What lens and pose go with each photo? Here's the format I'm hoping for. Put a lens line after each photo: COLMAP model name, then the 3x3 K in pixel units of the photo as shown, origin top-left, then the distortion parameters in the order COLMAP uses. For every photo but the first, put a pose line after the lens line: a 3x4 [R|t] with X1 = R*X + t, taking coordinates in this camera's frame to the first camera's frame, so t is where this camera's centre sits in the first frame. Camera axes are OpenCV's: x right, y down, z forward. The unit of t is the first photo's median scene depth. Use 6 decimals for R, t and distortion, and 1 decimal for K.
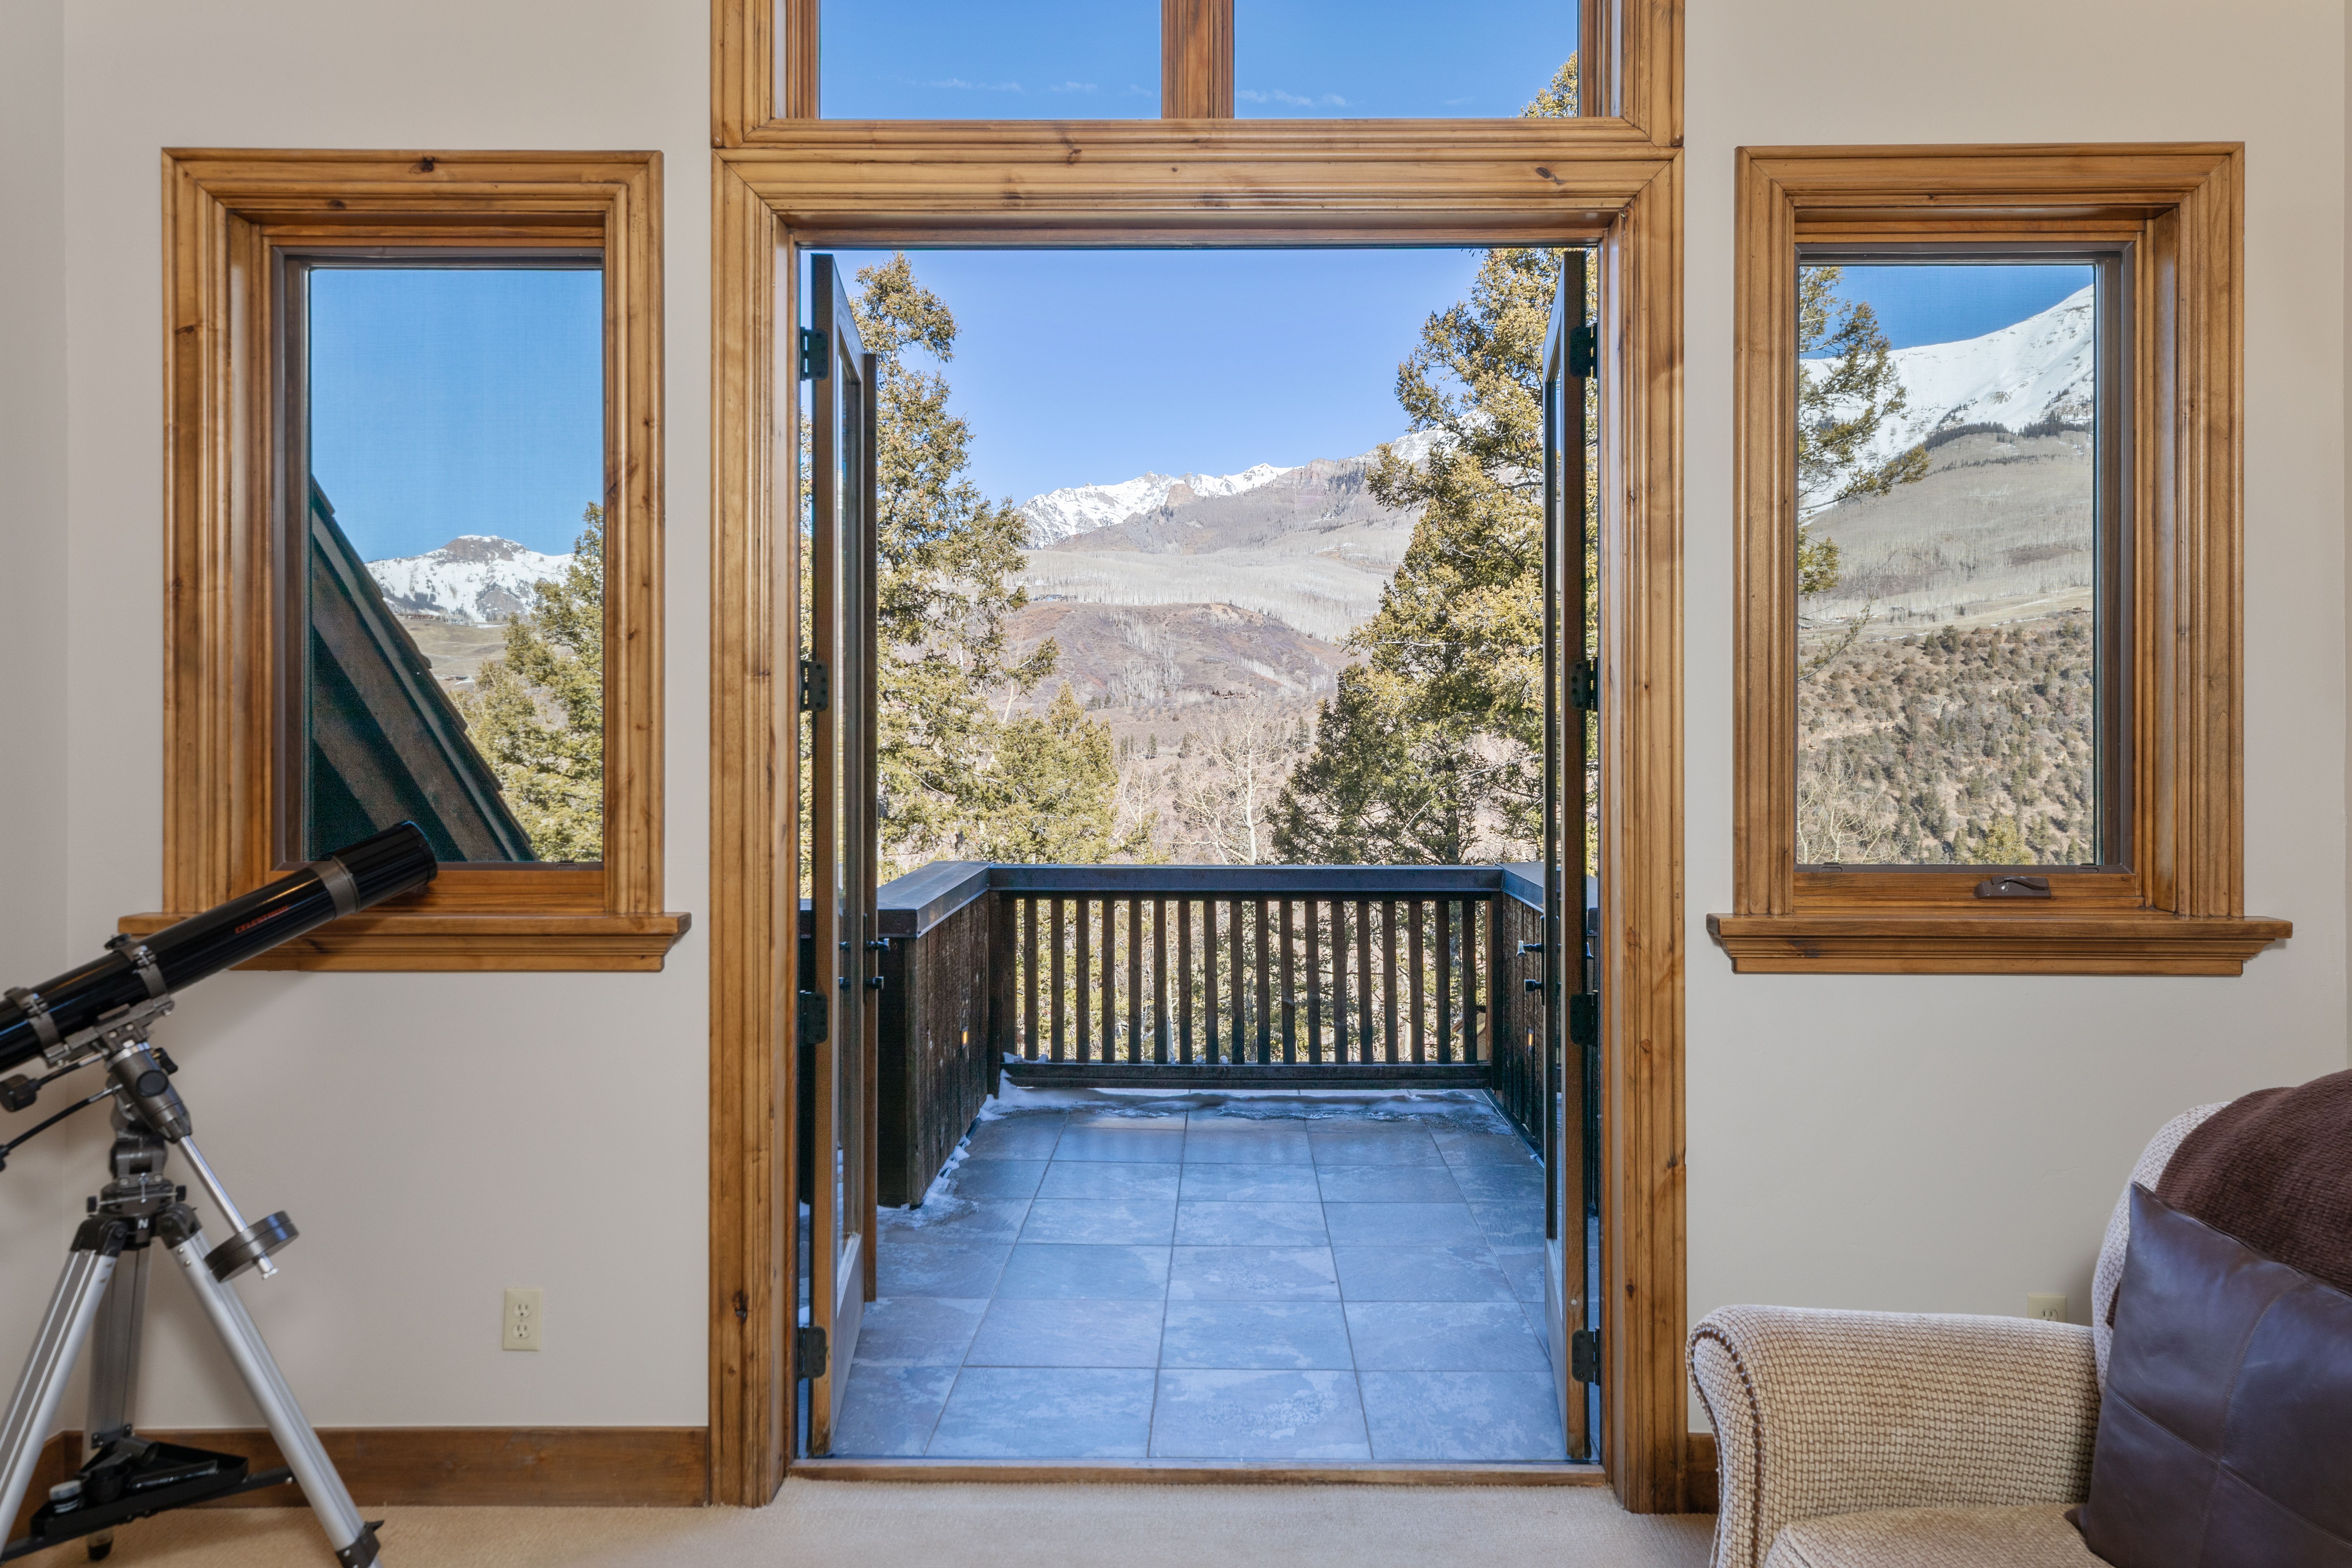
lens RADIAL K [[1568.8, 0, 1195.5], [0, 1568.8, 737.2], [0, 0, 1]] dist [0.025289, -0.000307]
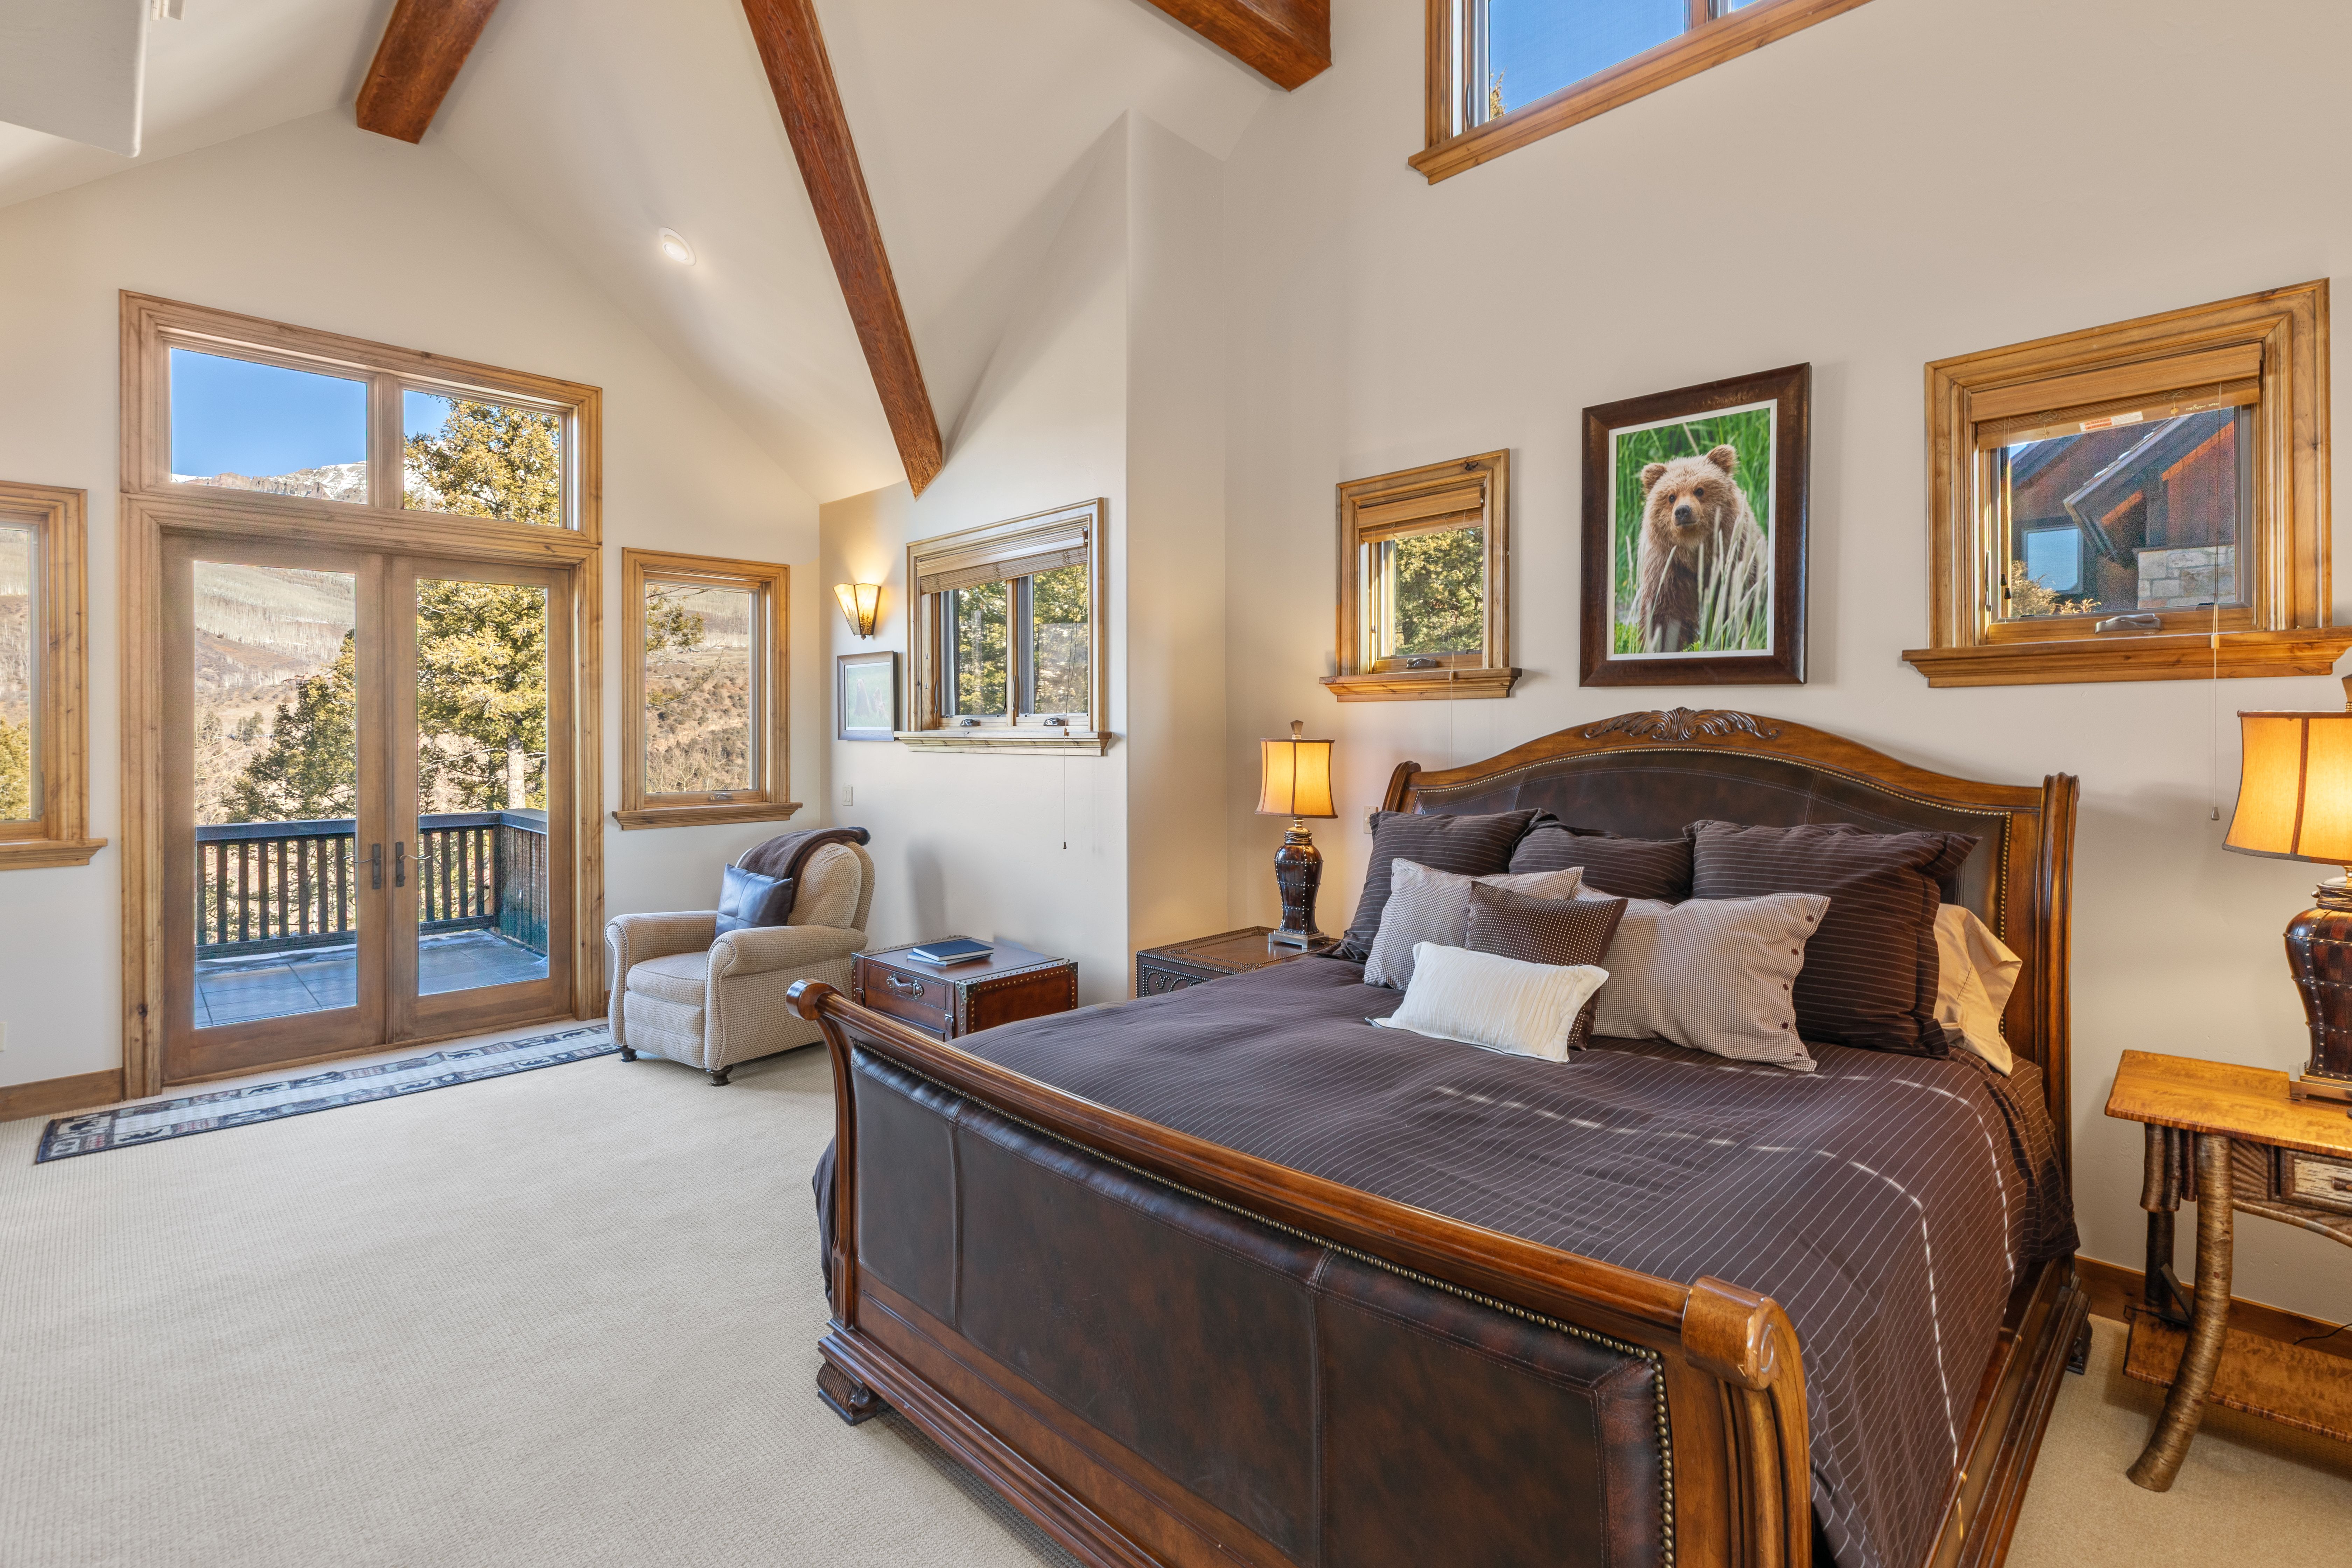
lens RADIAL K [[1085.4, 0, 1217.5], [0, 1085.4, 731.4], [0, 0, 1]] dist [0.001268, 0.000740]
pose [[0.684429, -0.003395, 0.729071, -0.068471], [0.001564, 0.999994, 0.003188, -0.007412], [-0.729078, -0.001042, 0.684430, -0.219225]]
